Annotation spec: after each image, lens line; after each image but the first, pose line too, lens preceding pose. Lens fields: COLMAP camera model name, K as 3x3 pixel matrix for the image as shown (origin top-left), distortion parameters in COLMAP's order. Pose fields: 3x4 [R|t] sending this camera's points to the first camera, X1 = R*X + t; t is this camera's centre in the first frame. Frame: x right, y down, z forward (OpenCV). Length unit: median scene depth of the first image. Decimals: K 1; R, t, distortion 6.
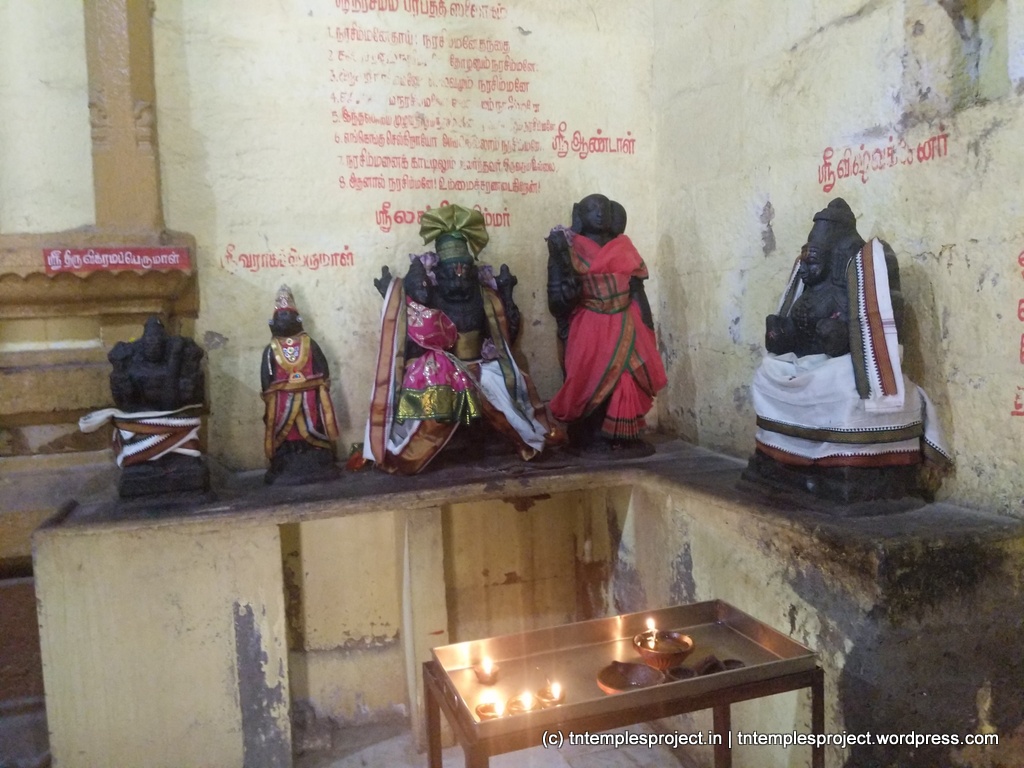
lens RADIAL K [[796.5, 0, 481.7], [0, 796.5, 385.9], [0, 0, 1]] dist [0.006498, -0.060762]
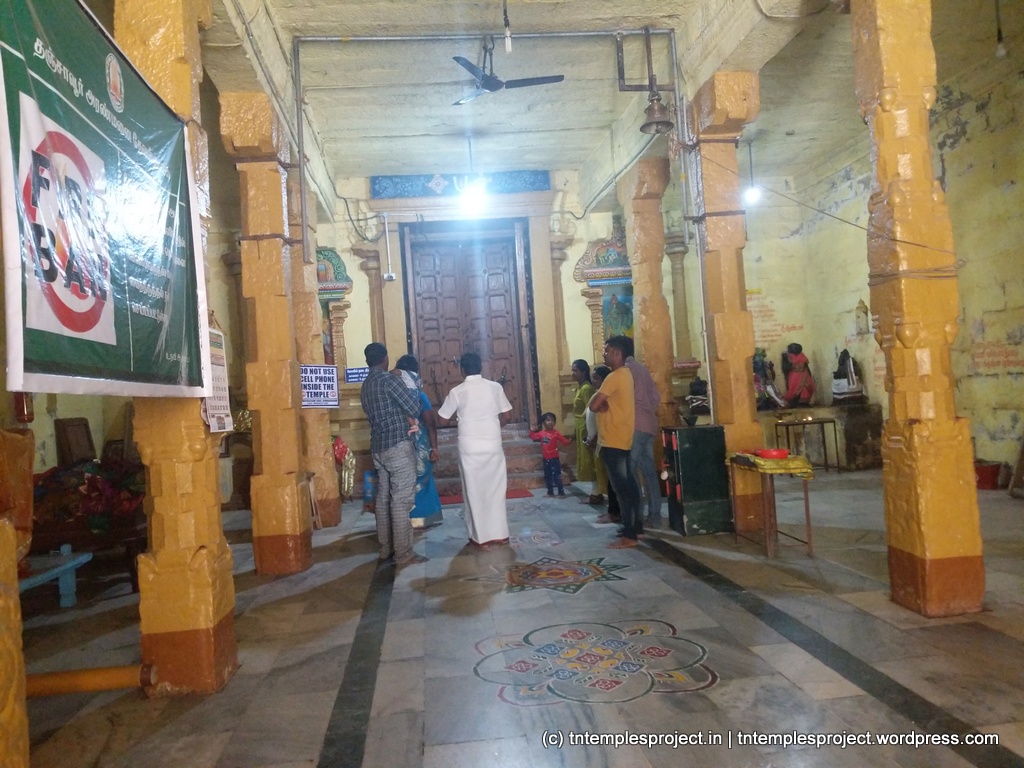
lens RADIAL K [[784.4, 0, 506.0], [0, 784.4, 359.5], [0, 0, 1]] dist [0.064554, -0.123363]
pose [[0.982030, -0.037008, -0.185063, -0.560376], [0.015783, 0.993255, -0.114873, 0.282970], [0.188066, 0.109887, 0.975990, -3.216173]]
